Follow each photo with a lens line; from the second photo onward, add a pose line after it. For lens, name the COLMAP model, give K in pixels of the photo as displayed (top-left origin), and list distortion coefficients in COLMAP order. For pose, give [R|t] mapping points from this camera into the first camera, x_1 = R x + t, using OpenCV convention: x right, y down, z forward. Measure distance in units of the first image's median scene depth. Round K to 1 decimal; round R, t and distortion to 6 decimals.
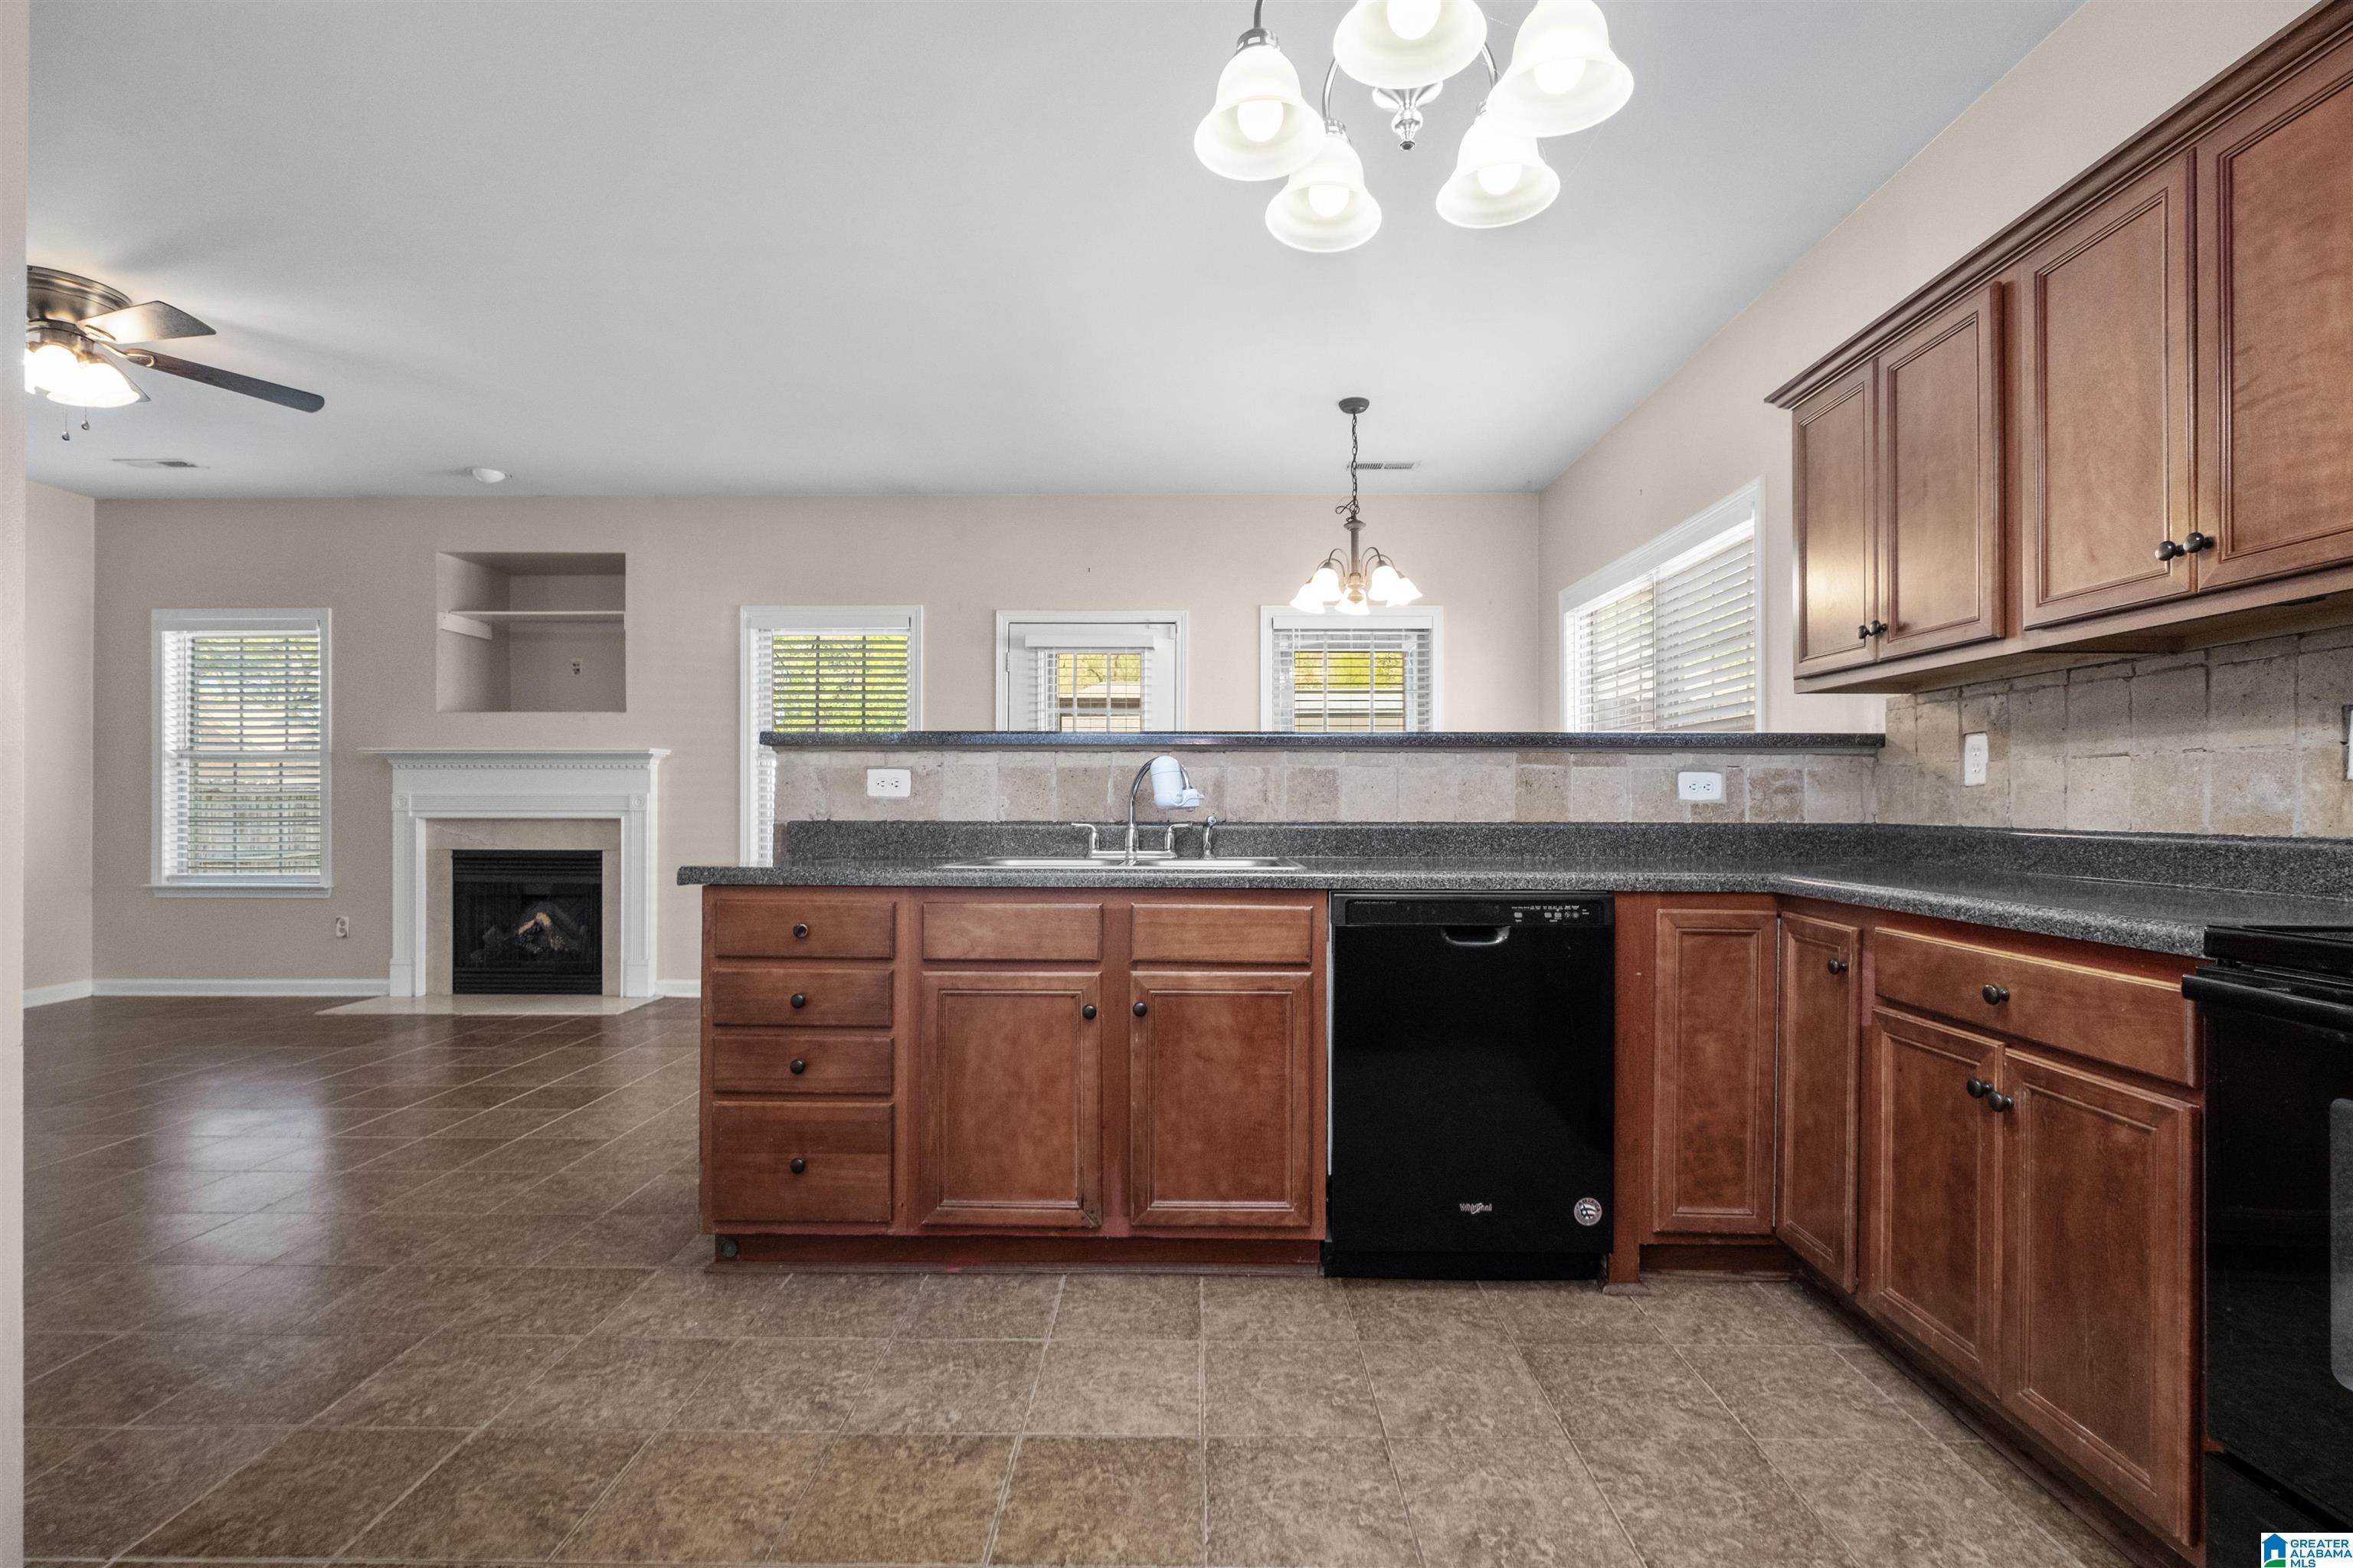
lens RADIAL K [[1056.3, 0, 1193.9], [0, 1056.3, 800.4], [0, 0, 1]] dist [-0.008157, 0.000326]
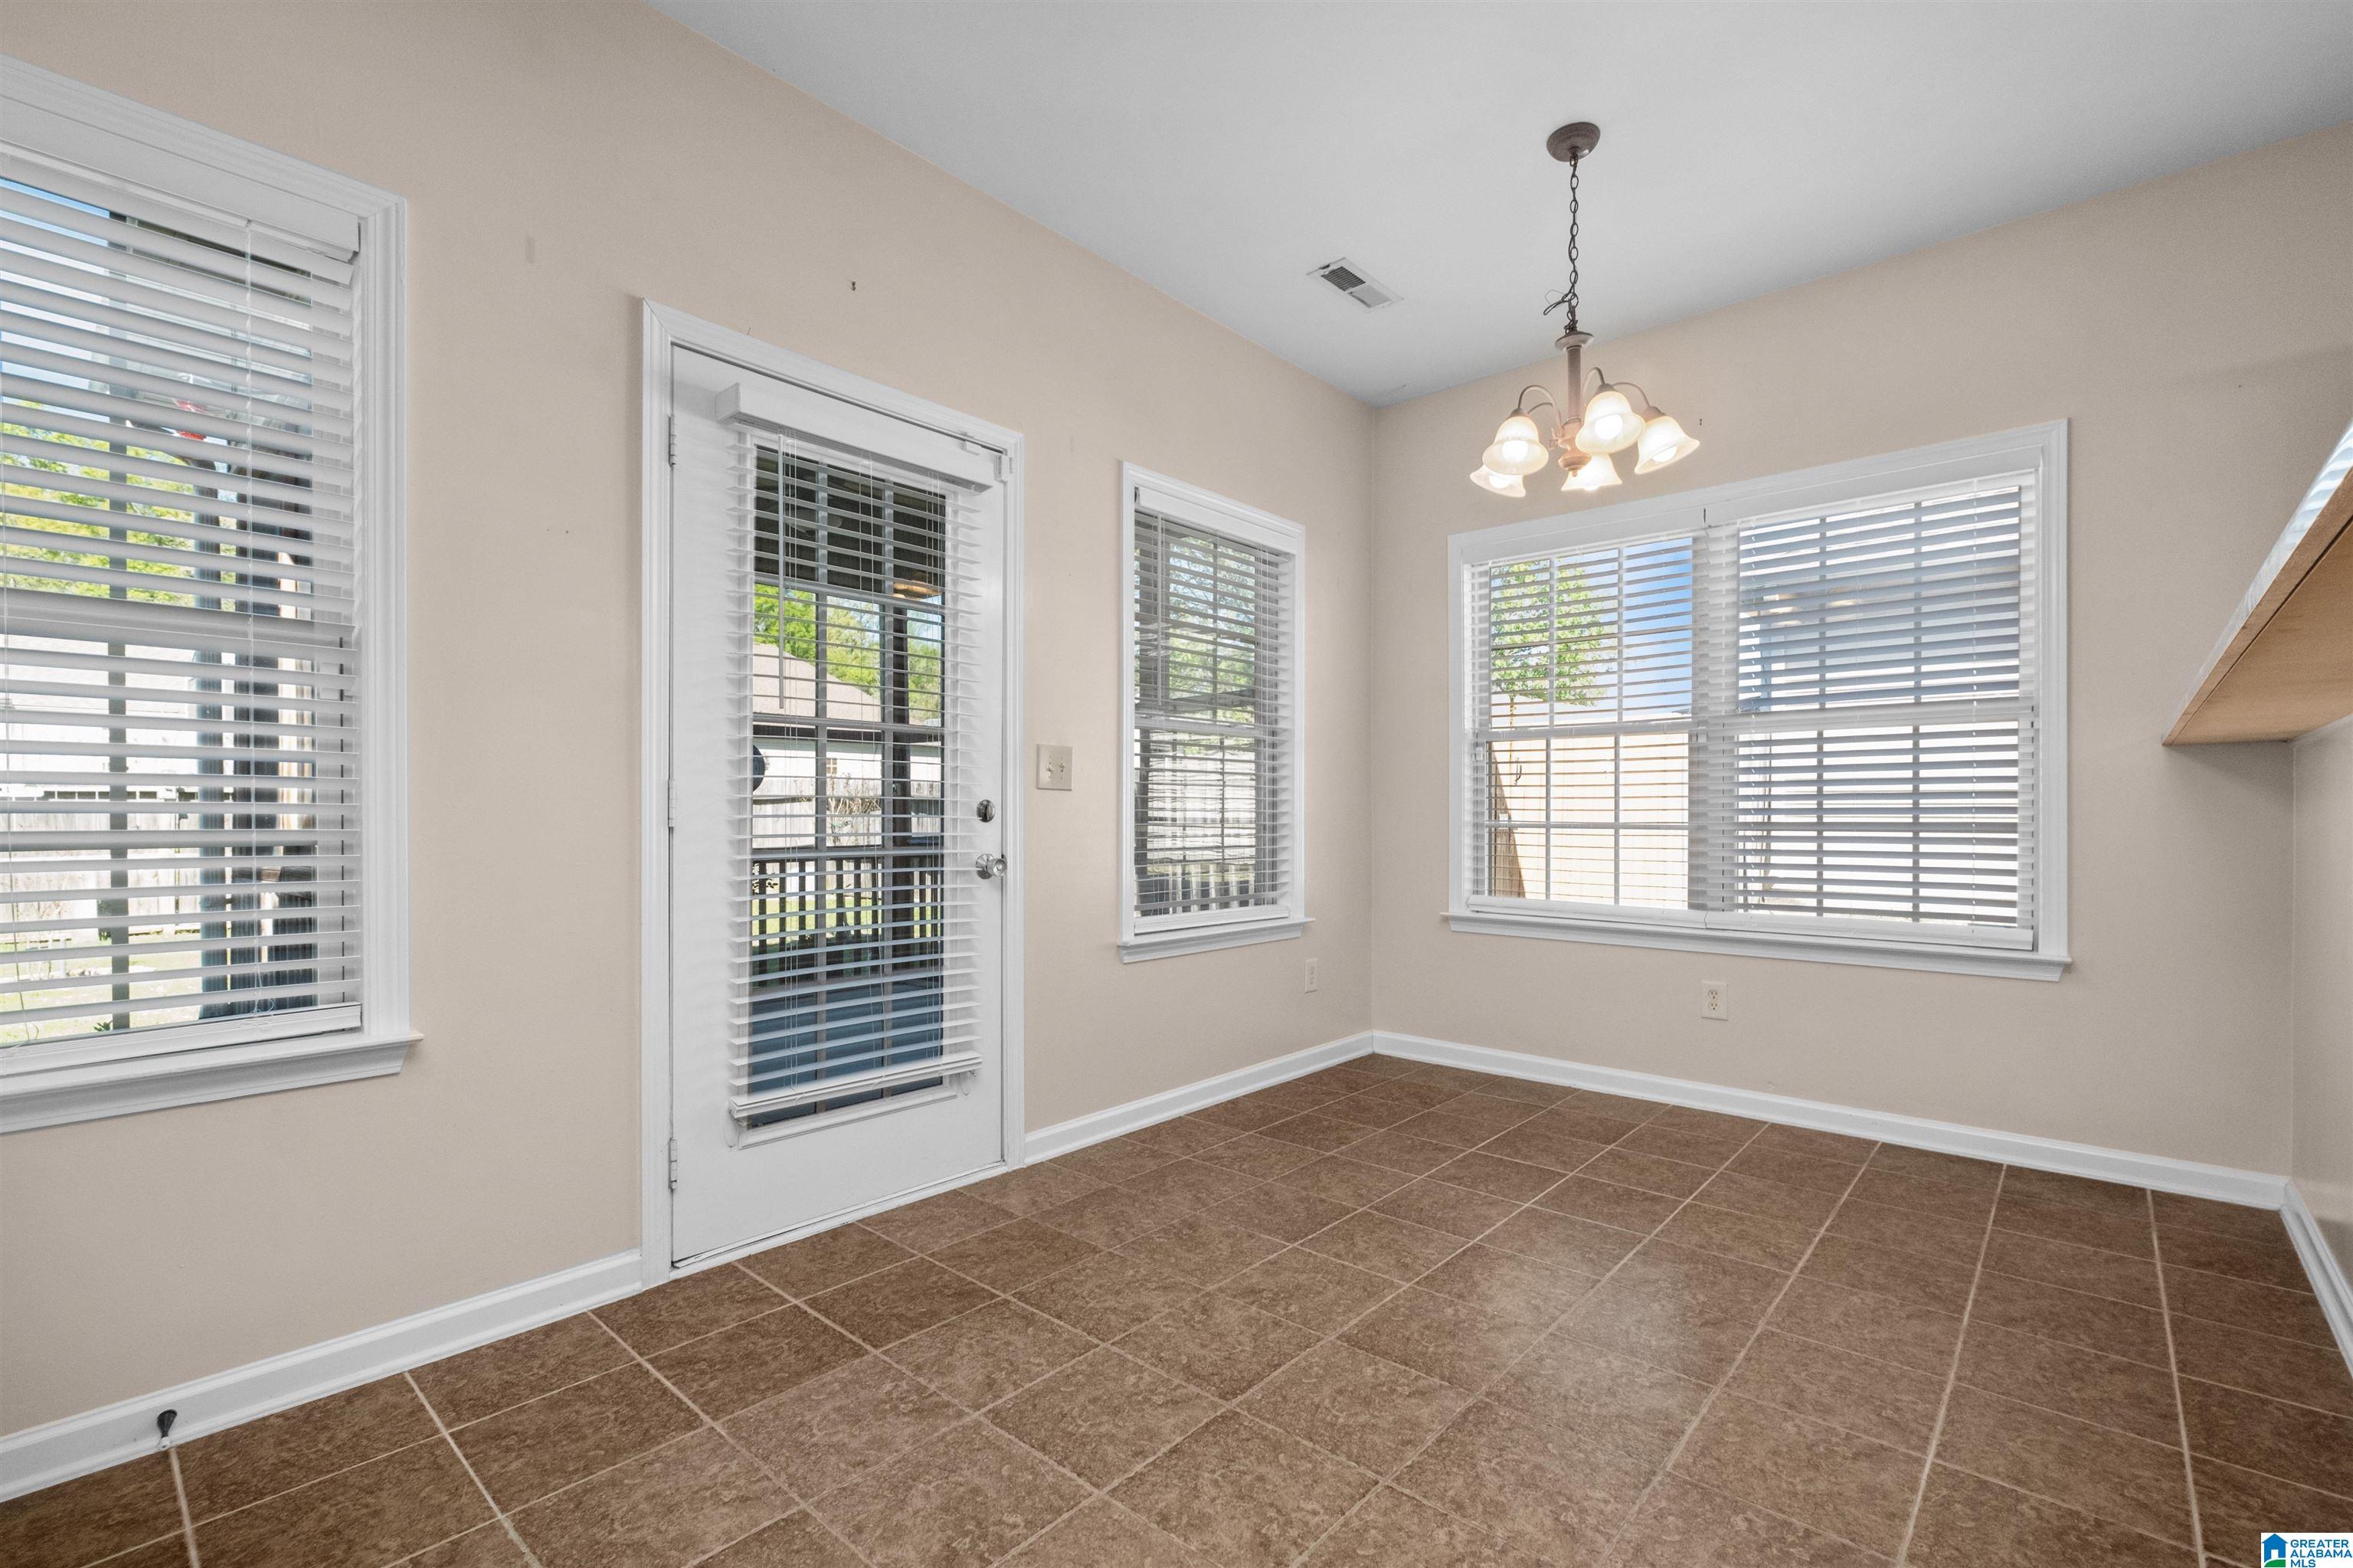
lens RADIAL K [[1030.3, 0, 1178.6], [0, 1030.3, 816.3], [0, 0, 1]] dist [-0.003443, -0.000576]
pose [[0.664921, -0.002628, 0.746909, -0.586716], [-0.003631, 0.999971, 0.006751, 0.013523], [-0.746905, -0.007201, 0.664892, 1.022018]]
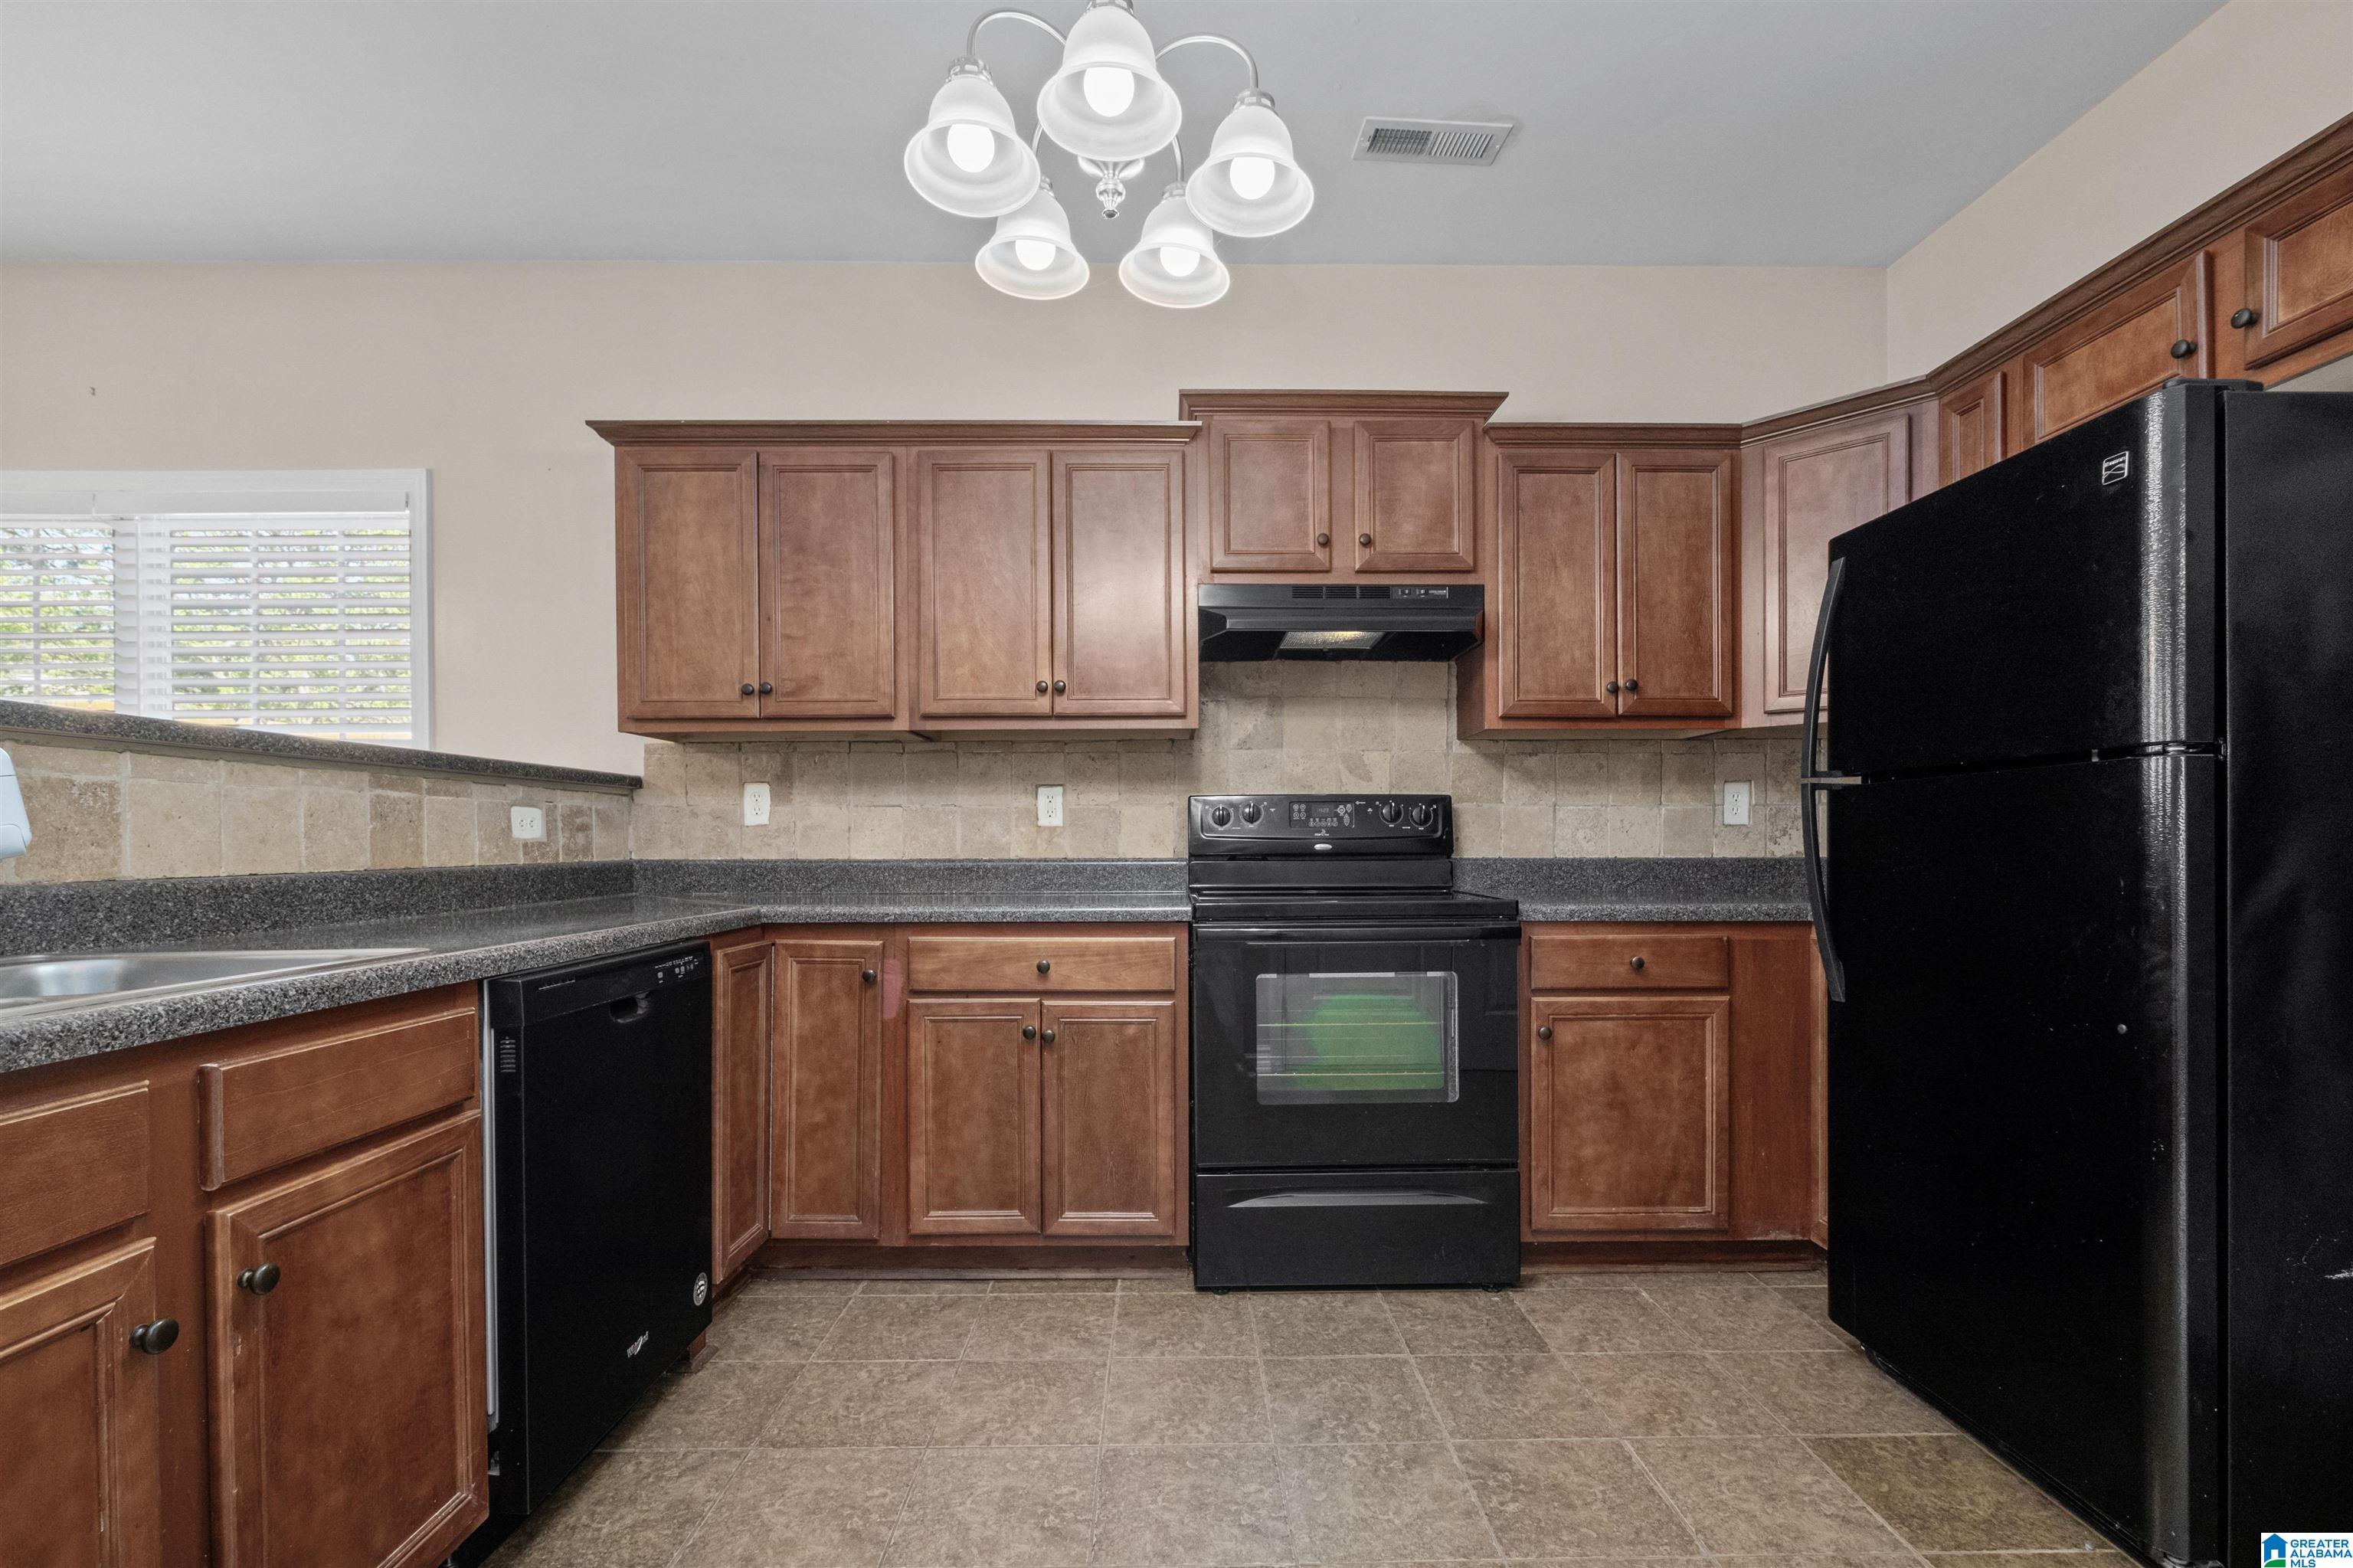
lens RADIAL K [[1047.3, 0, 1181.4], [0, 1047.3, 842.9], [0, 0, 1]] dist [-0.002077, 0.000289]
pose [[-0.021049, -0.007501, 0.999750, -0.360366], [0.001726, 0.999970, 0.007539, -0.001879], [-0.999777, 0.001884, -0.021036, 0.402303]]
